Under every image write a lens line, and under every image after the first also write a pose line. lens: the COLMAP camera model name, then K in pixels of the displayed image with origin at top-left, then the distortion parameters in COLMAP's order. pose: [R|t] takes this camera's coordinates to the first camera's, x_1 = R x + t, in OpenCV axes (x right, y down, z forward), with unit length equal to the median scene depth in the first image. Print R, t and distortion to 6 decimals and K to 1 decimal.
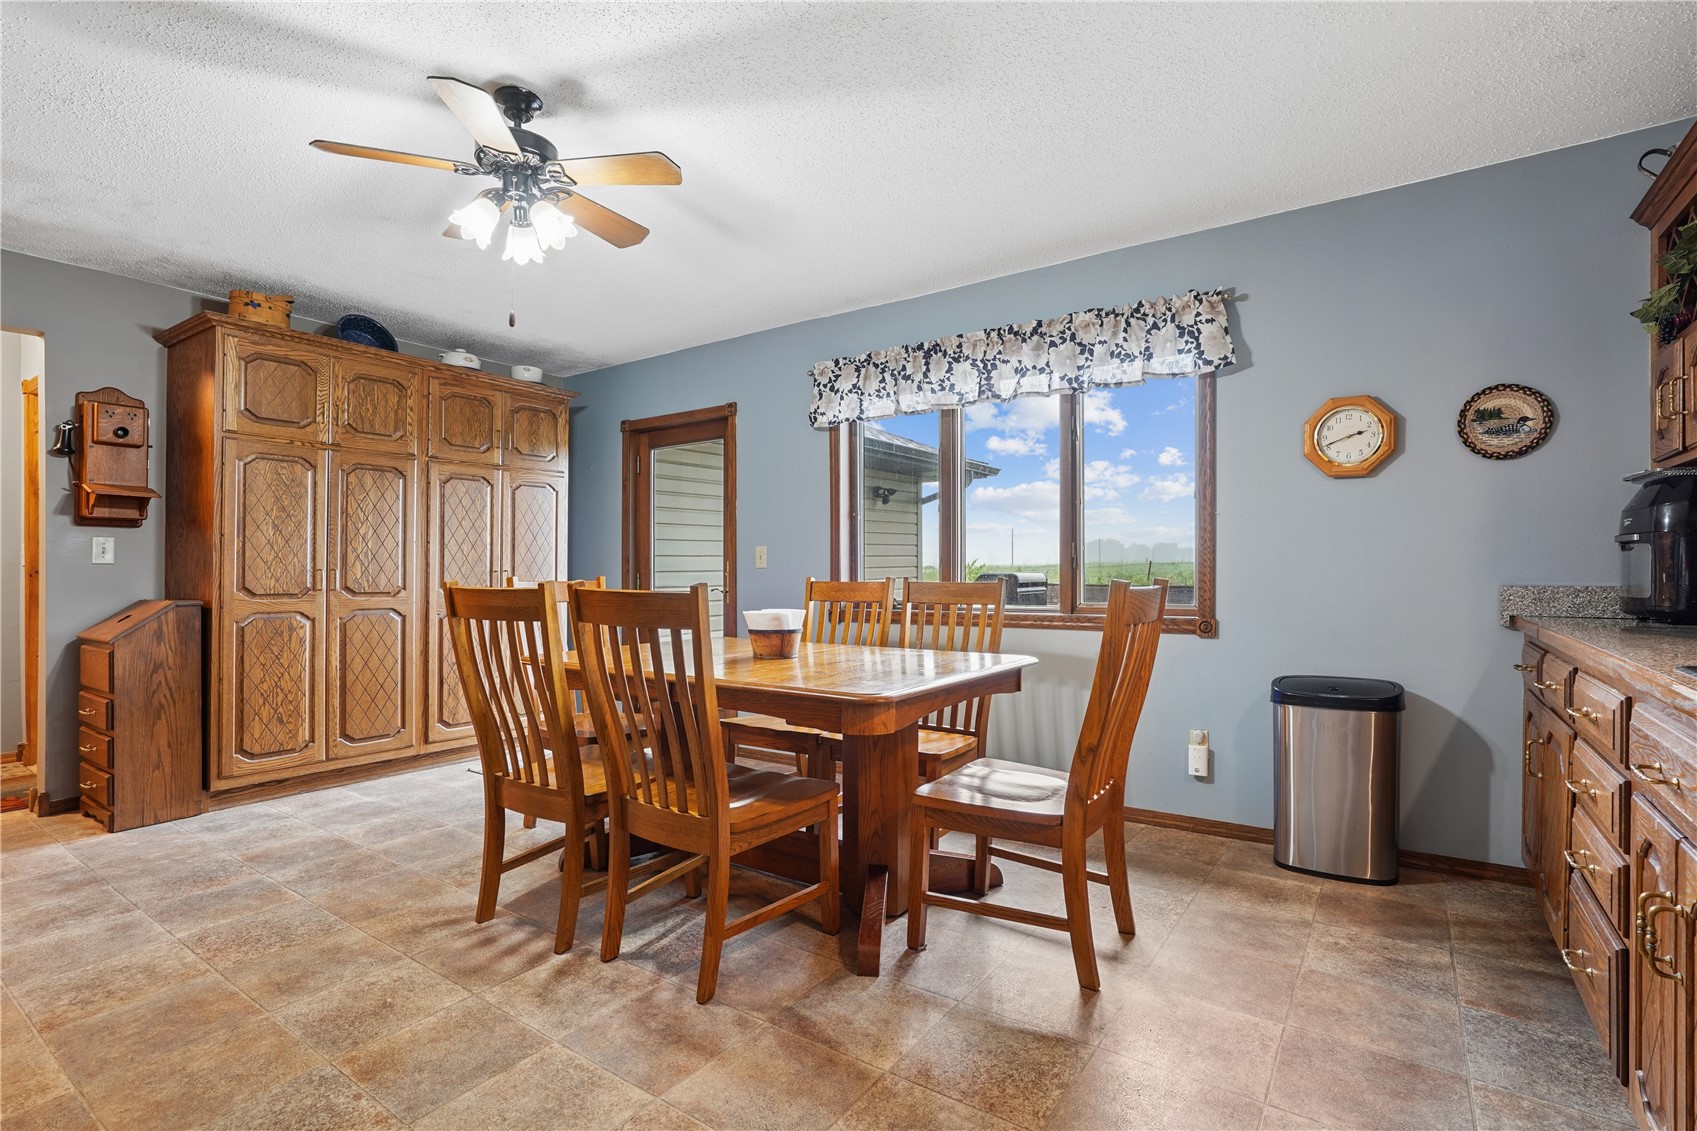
lens RADIAL K [[811.4, 0, 840.7], [0, 811.4, 567.1], [0, 0, 1]] dist [-0.027740, 0.007475]
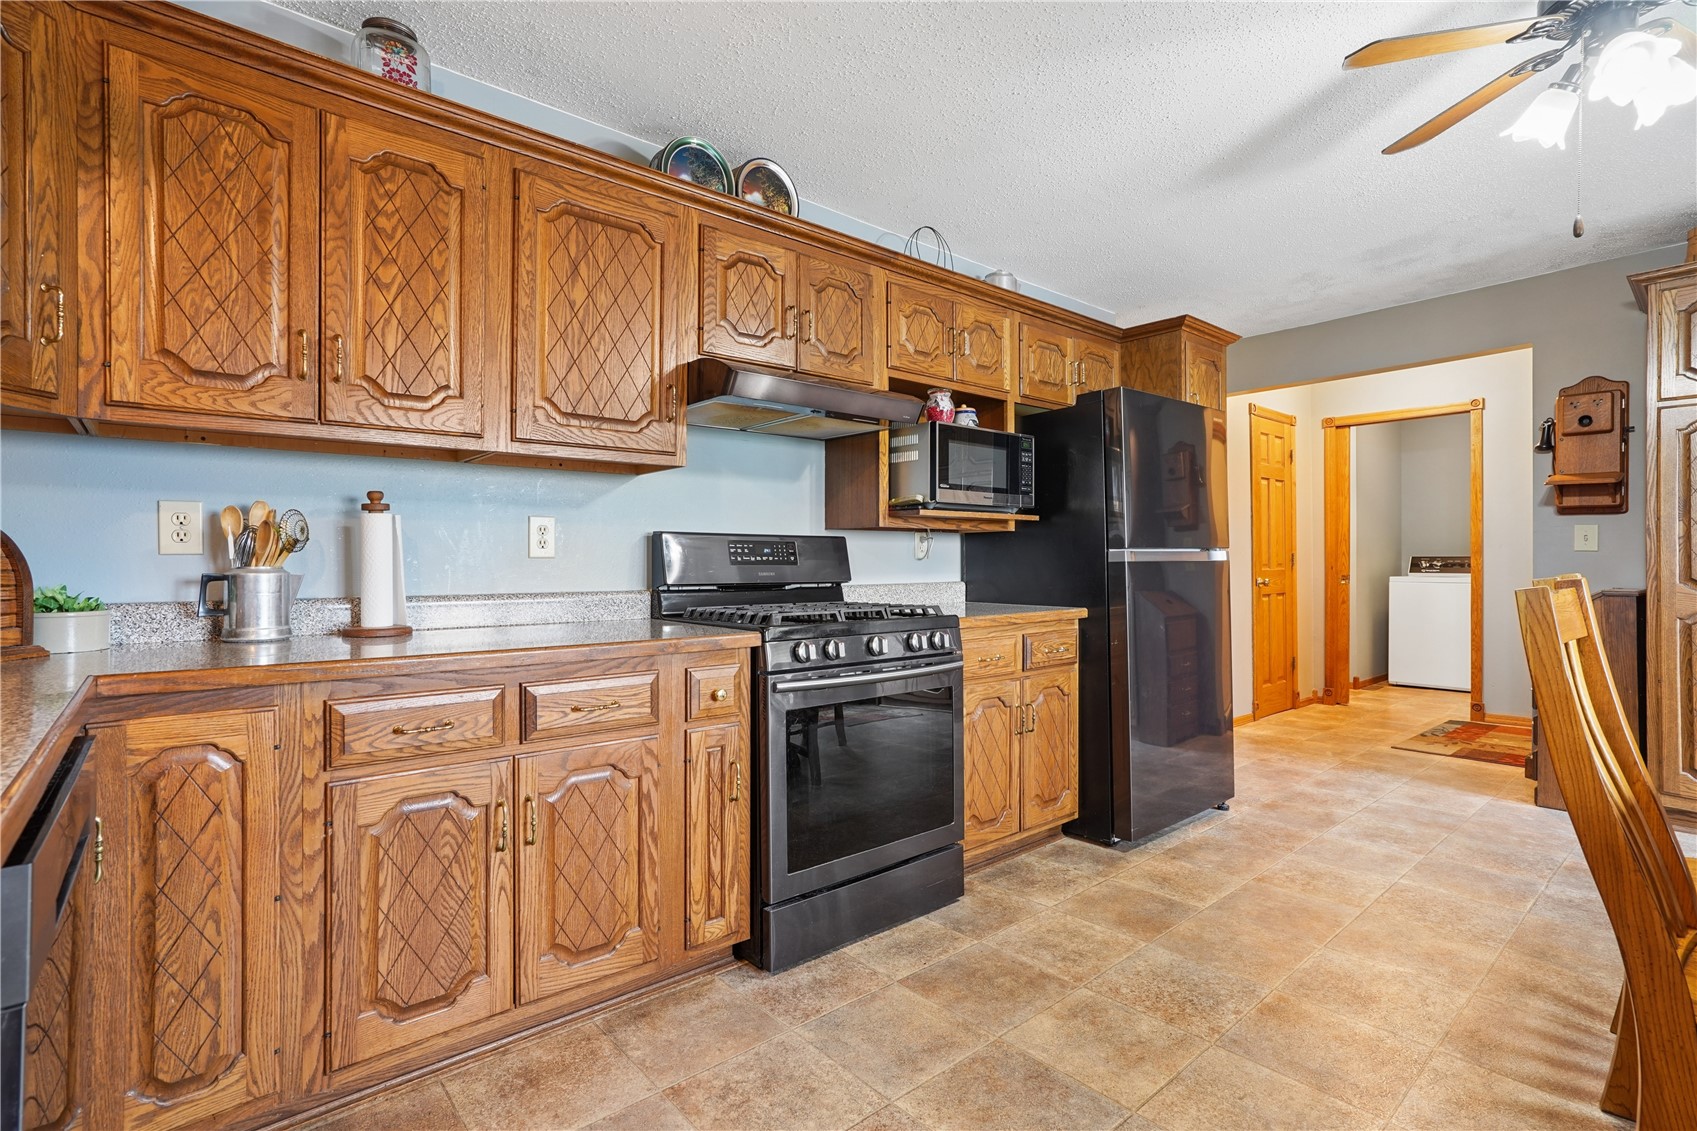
lens RADIAL K [[811.4, 0, 841.0], [0, 811.4, 559.2], [0, 0, 1]] dist [-0.027740, 0.007475]
pose [[-0.248521, 0.012307, -0.968548, 0.392354], [0.004051, 0.999924, 0.011666, -0.012165], [0.968618, -0.001024, -0.248552, 0.422790]]
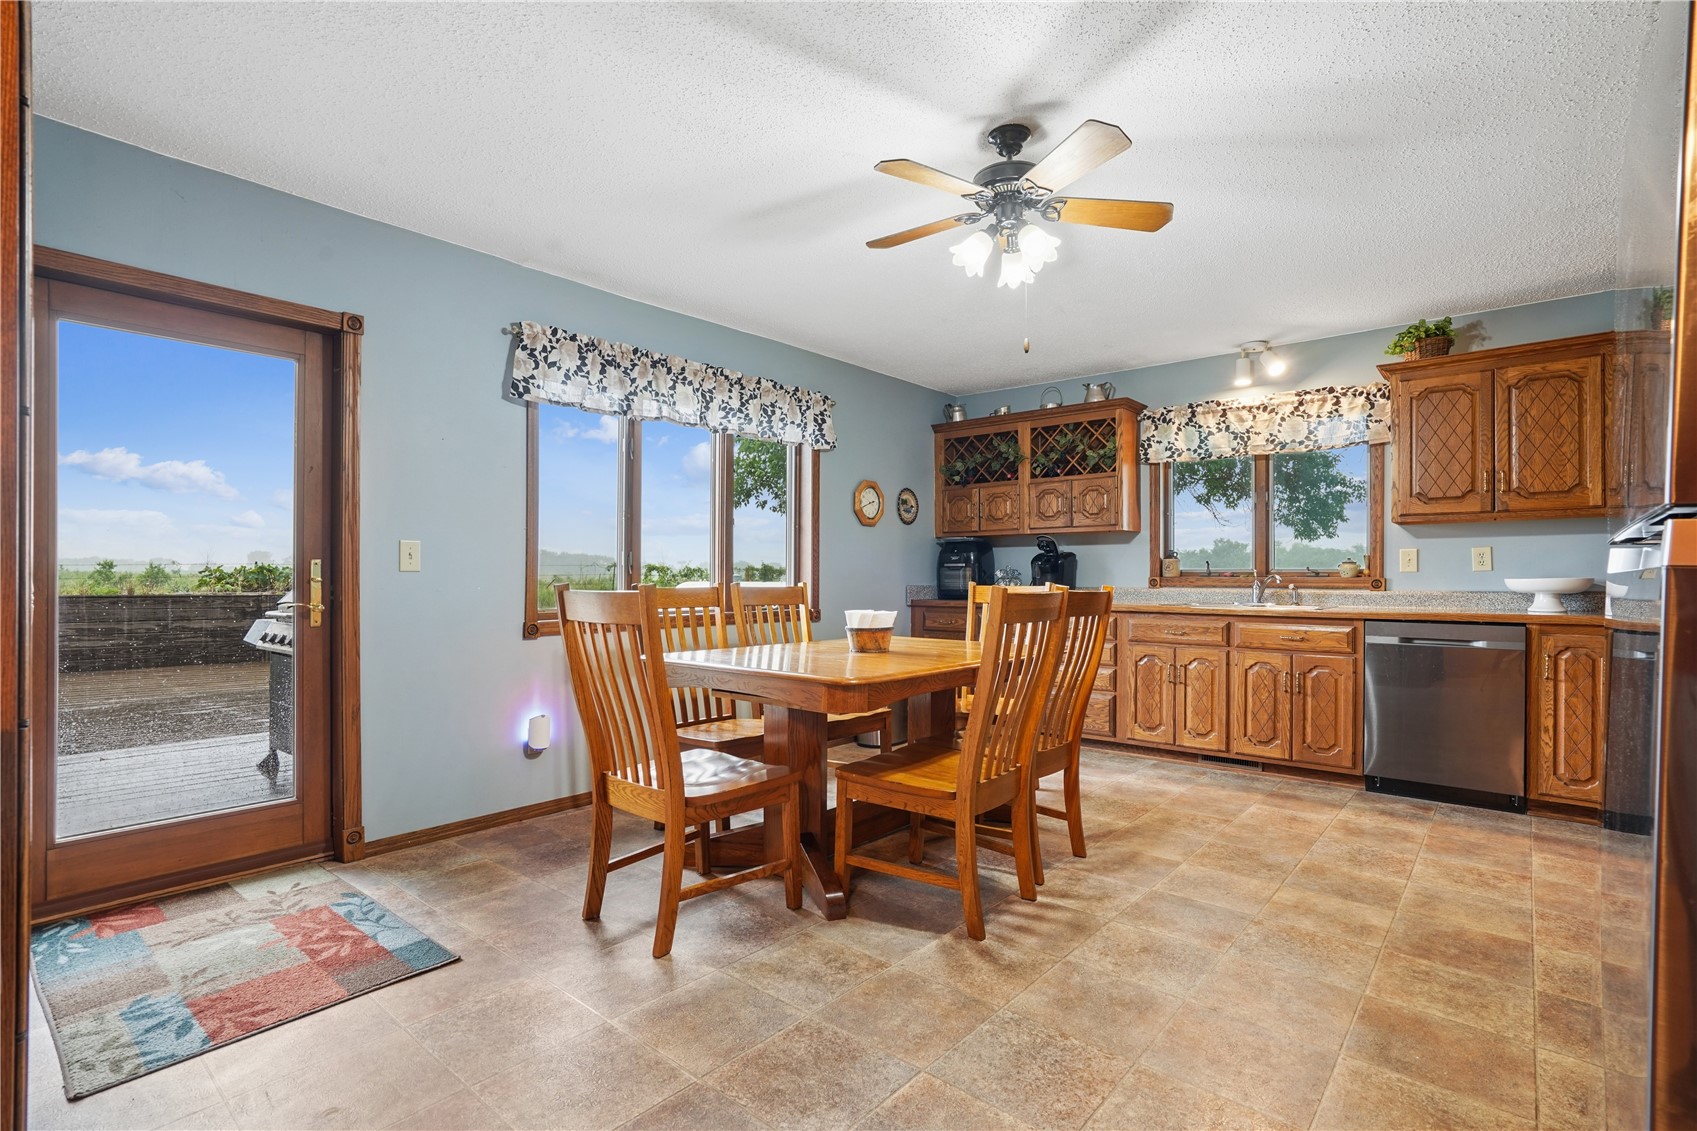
lens RADIAL K [[811.4, 0, 860.9], [0, 811.4, 565.5], [0, 0, 1]] dist [-0.027740, 0.007475]
pose [[0.073325, 0.019899, 0.997110, -1.236278], [-0.005005, 0.999796, -0.019584, 0.013128], [-0.997296, -0.003554, 0.073409, 0.929171]]
